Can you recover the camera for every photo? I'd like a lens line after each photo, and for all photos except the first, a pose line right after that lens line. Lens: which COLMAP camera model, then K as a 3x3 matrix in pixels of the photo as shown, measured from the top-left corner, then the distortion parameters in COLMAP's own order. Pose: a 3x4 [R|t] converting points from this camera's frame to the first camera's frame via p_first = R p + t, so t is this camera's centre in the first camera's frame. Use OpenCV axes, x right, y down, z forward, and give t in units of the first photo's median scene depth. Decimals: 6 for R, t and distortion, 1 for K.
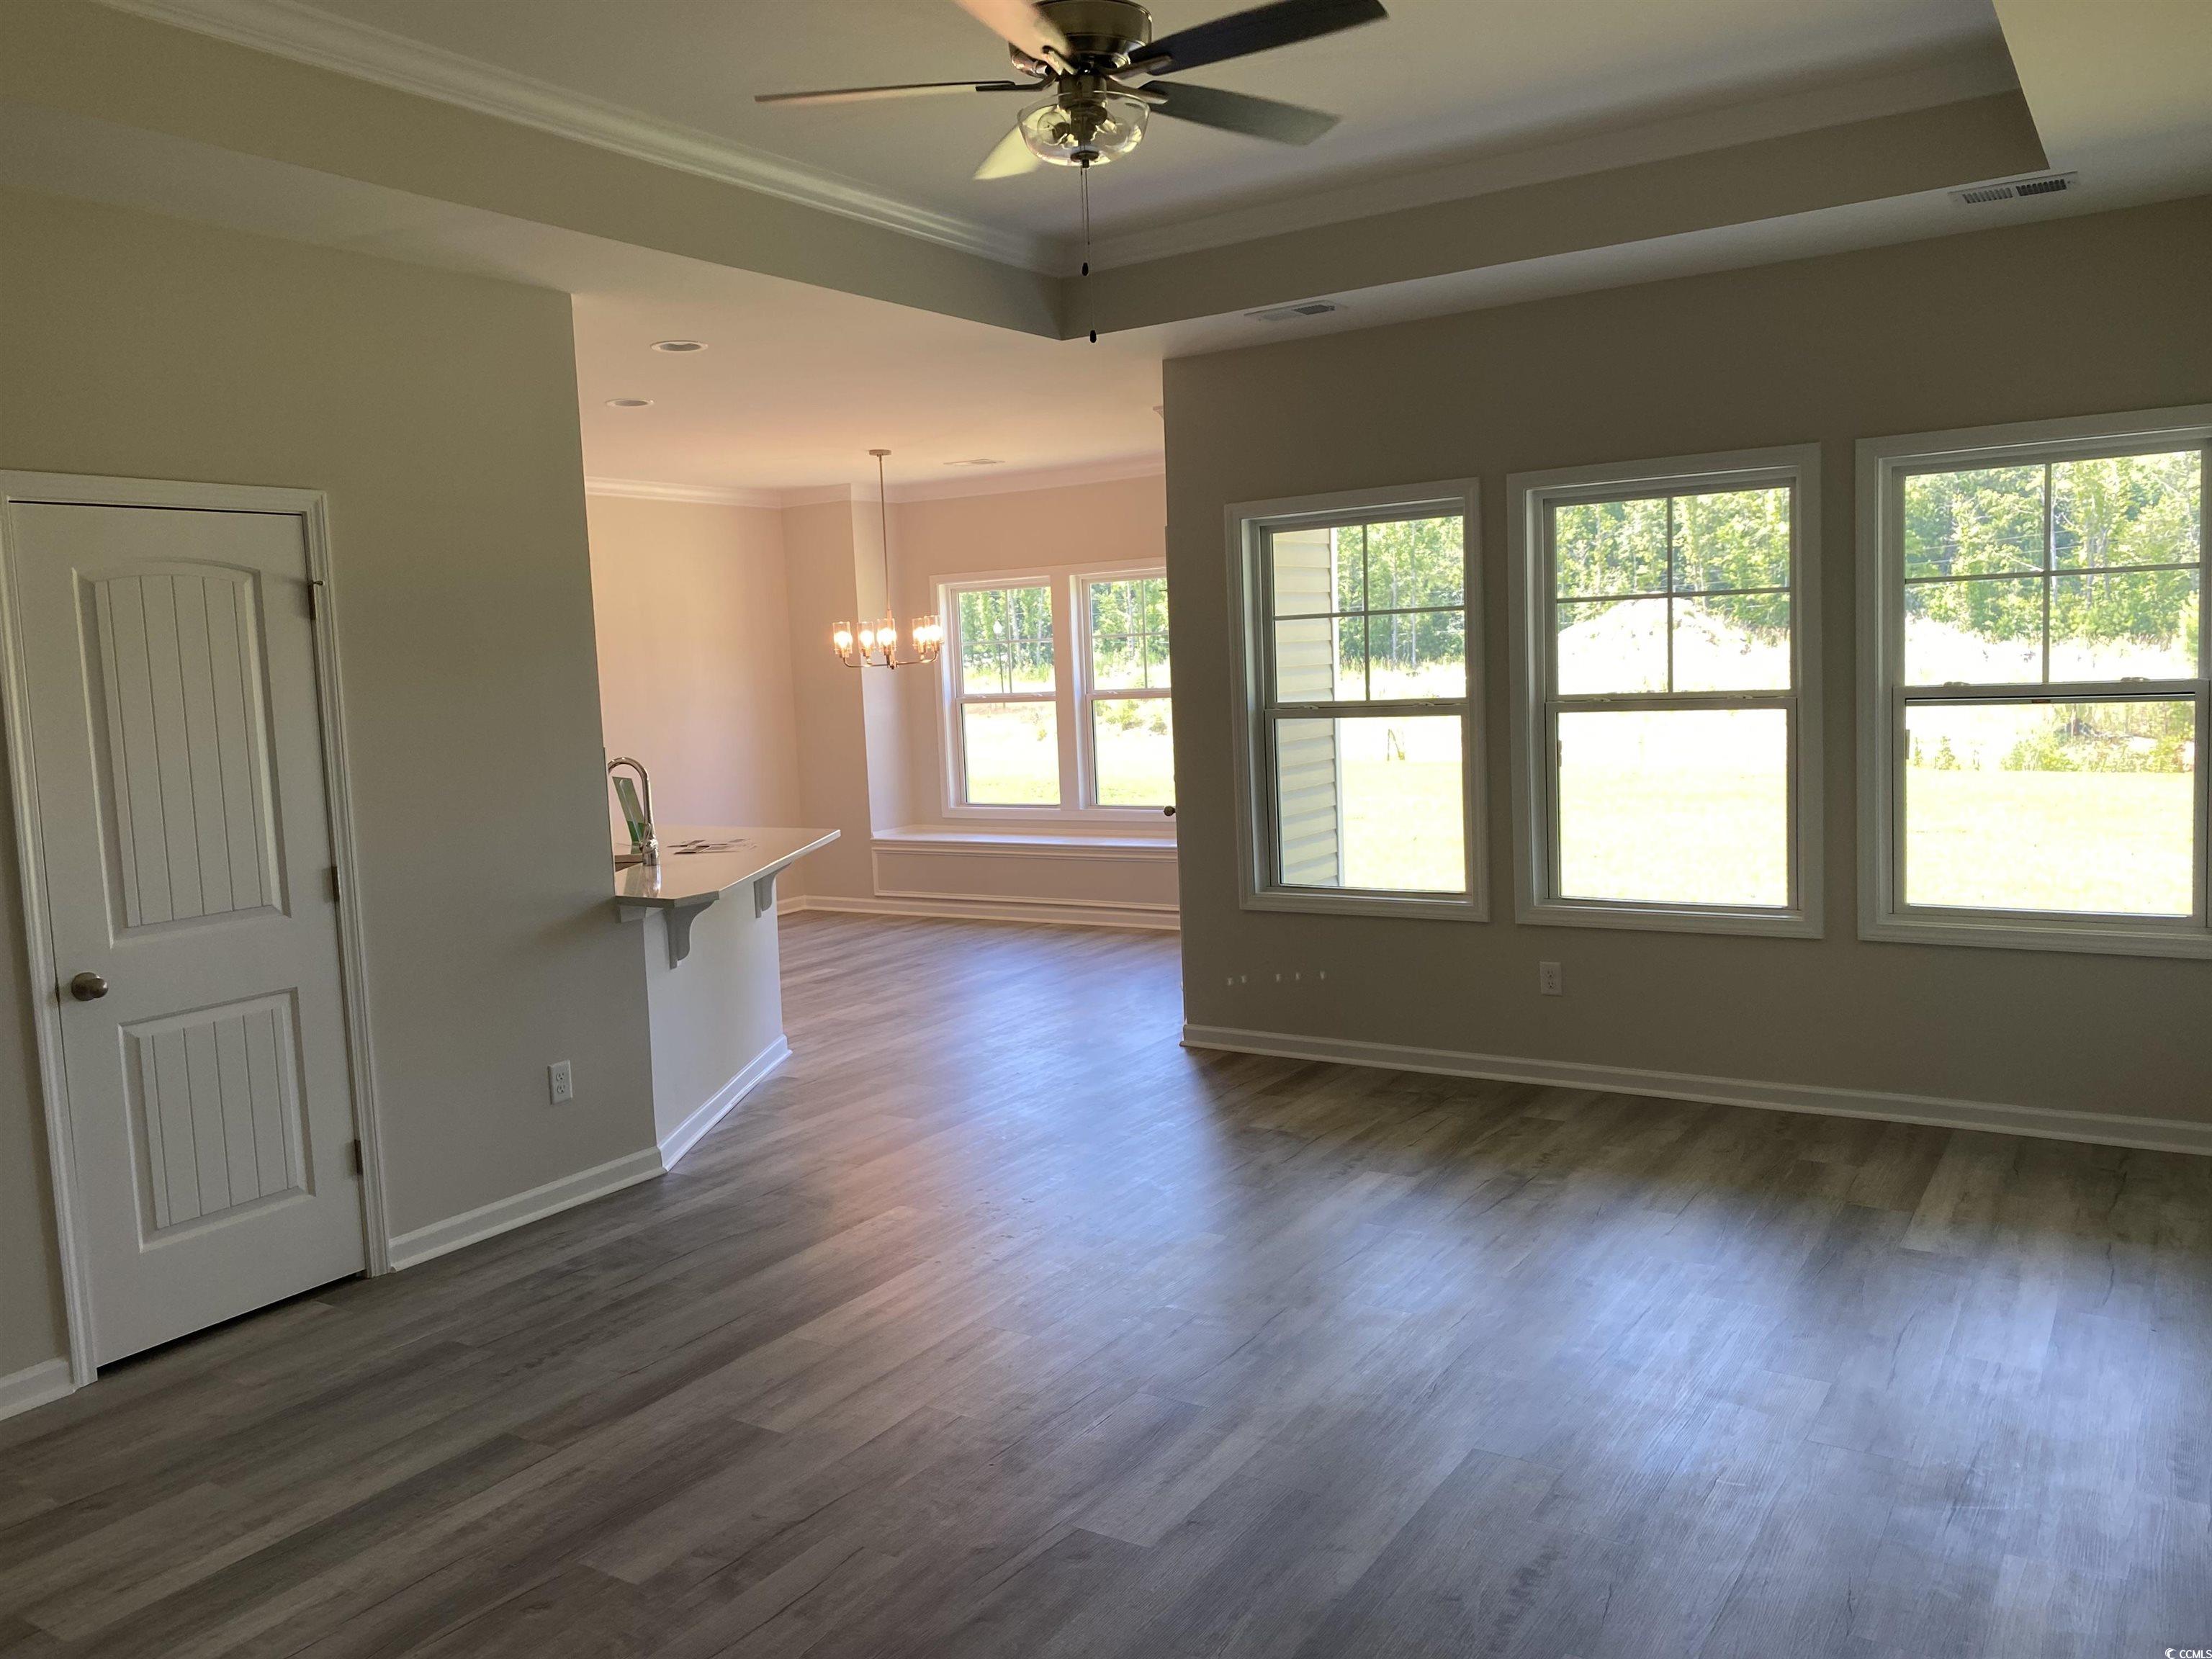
lens RADIAL K [[1668.8, 0, 1097.0], [0, 1668.8, 800.4], [0, 0, 1]] dist [0.081609, -0.058473]
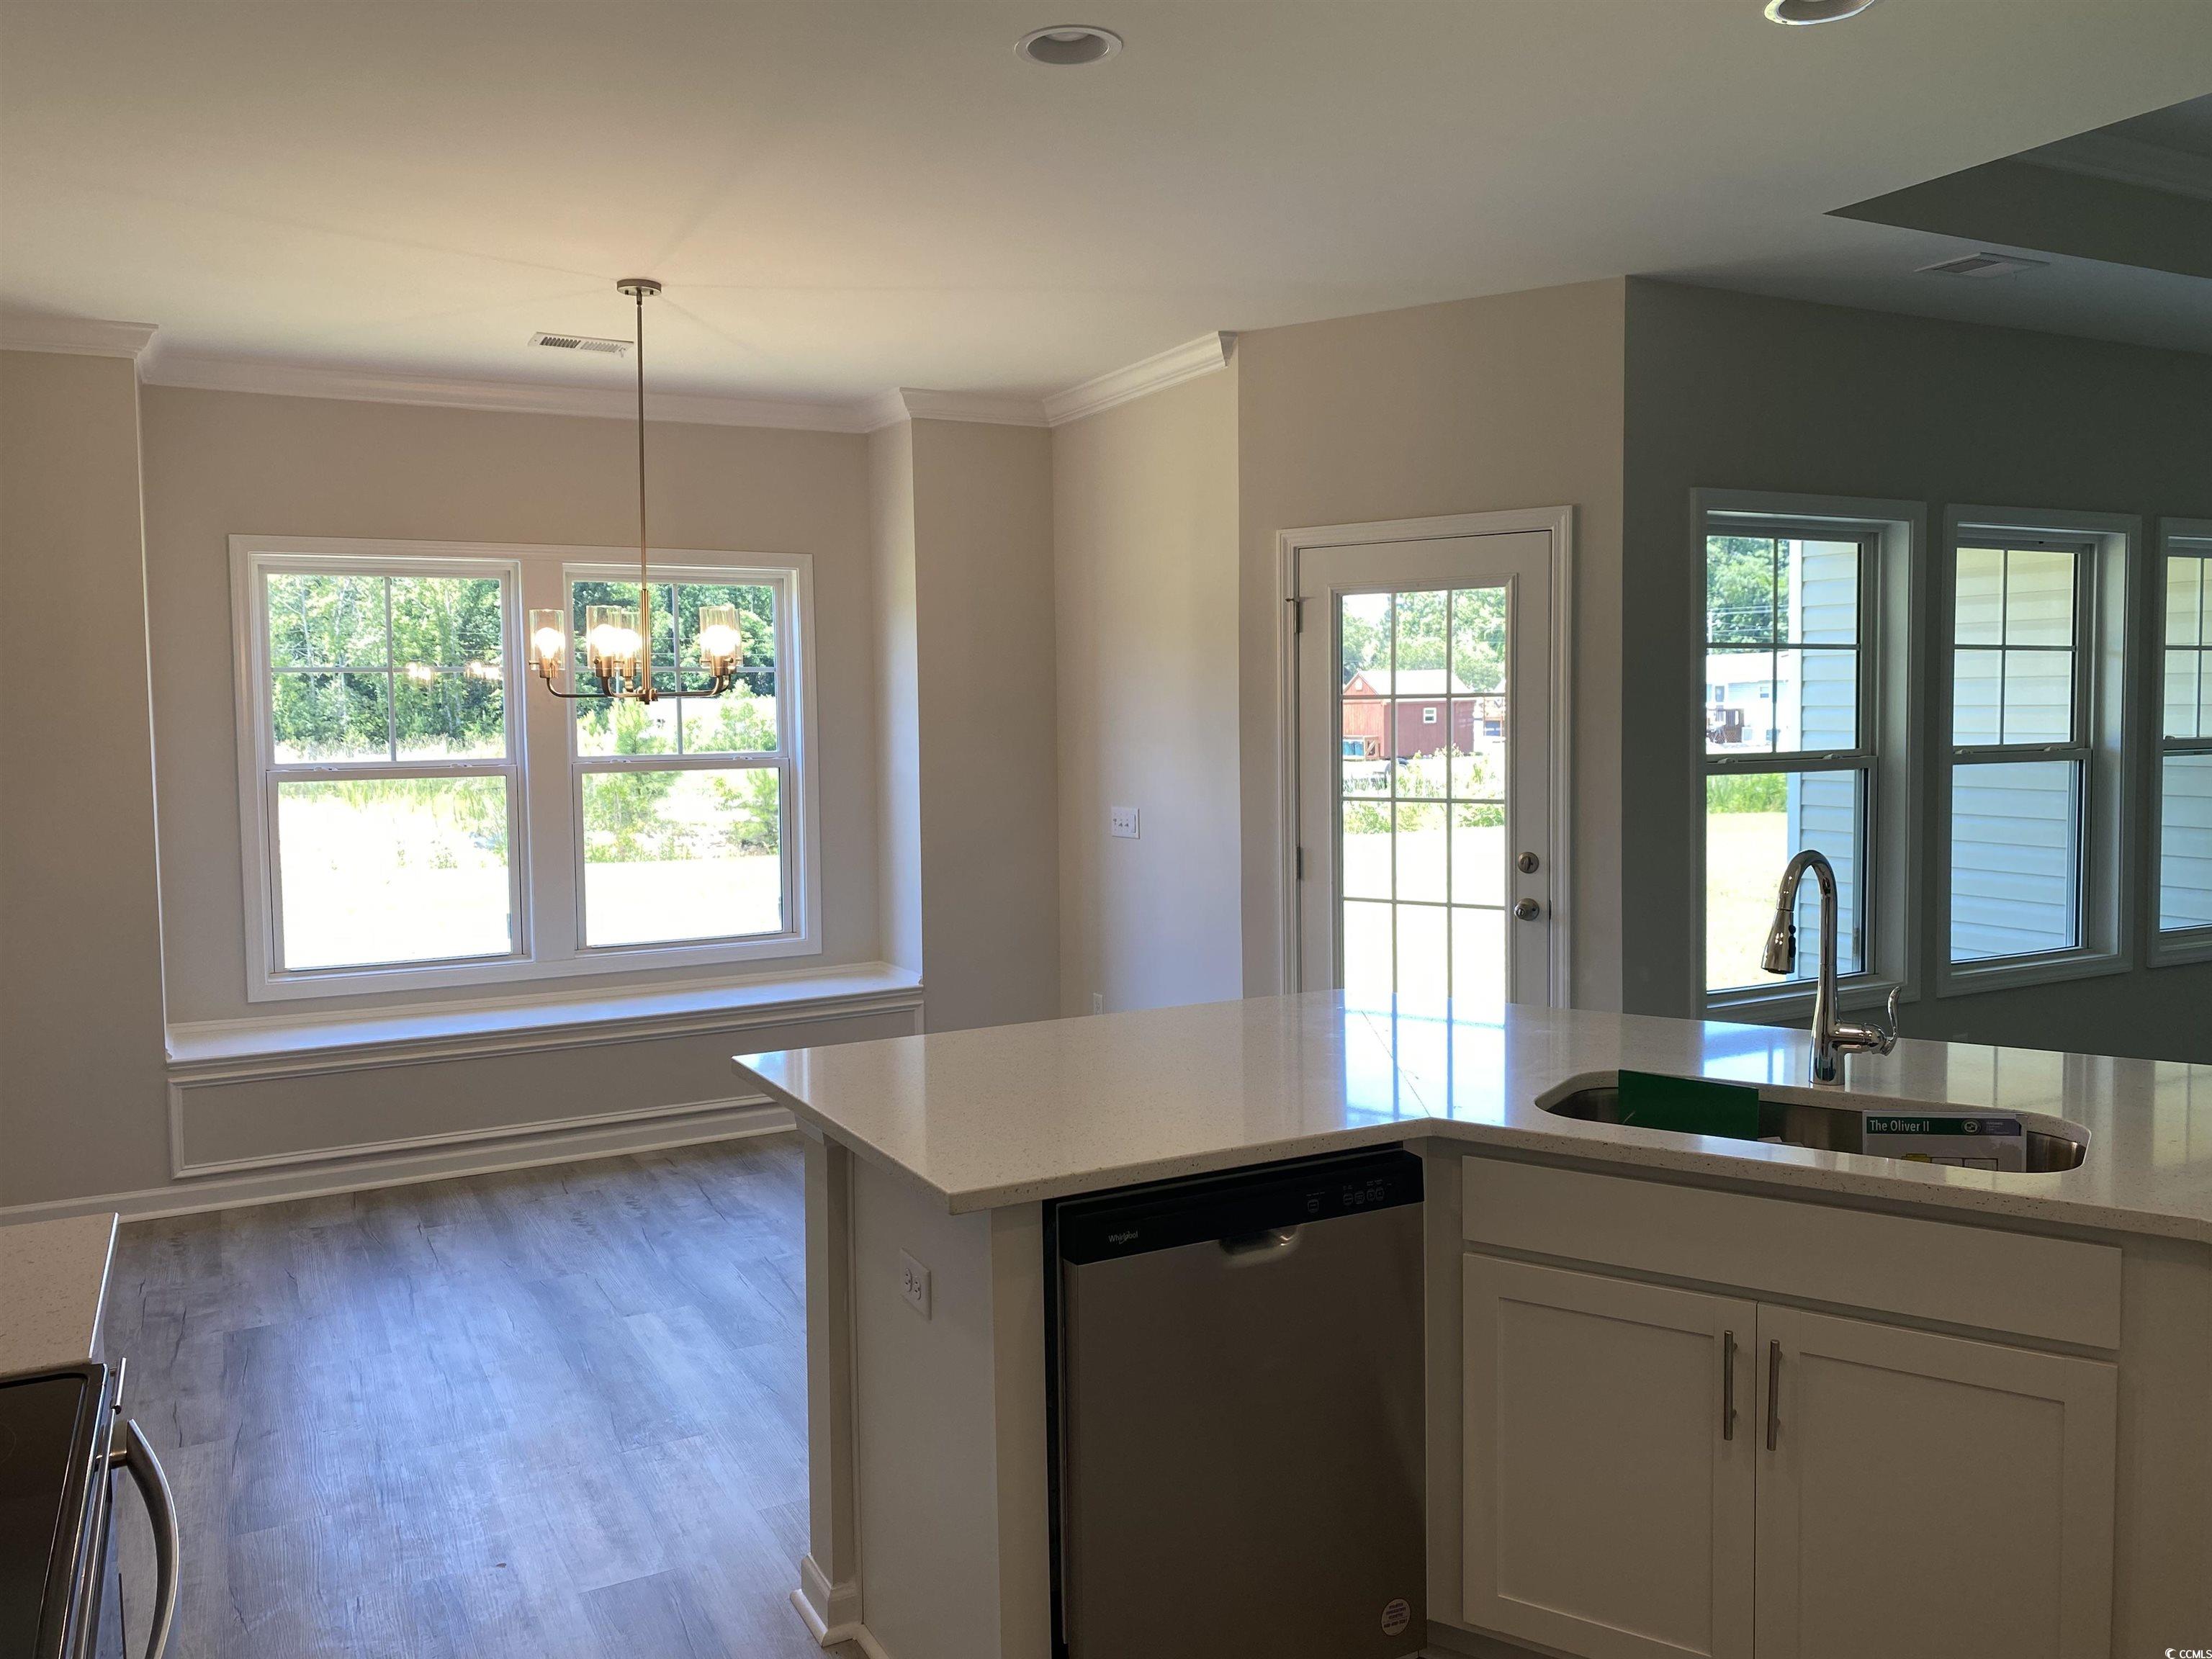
lens RADIAL K [[1680.7, 0, 1072.3], [0, 1680.7, 803.2], [0, 0, 1]] dist [0.090763, -0.124275]
pose [[0.504179, -0.010866, 0.863531, -0.426692], [0.064490, 0.997603, -0.025100, -0.022065], [-0.861188, 0.068344, 0.503671, 0.522261]]
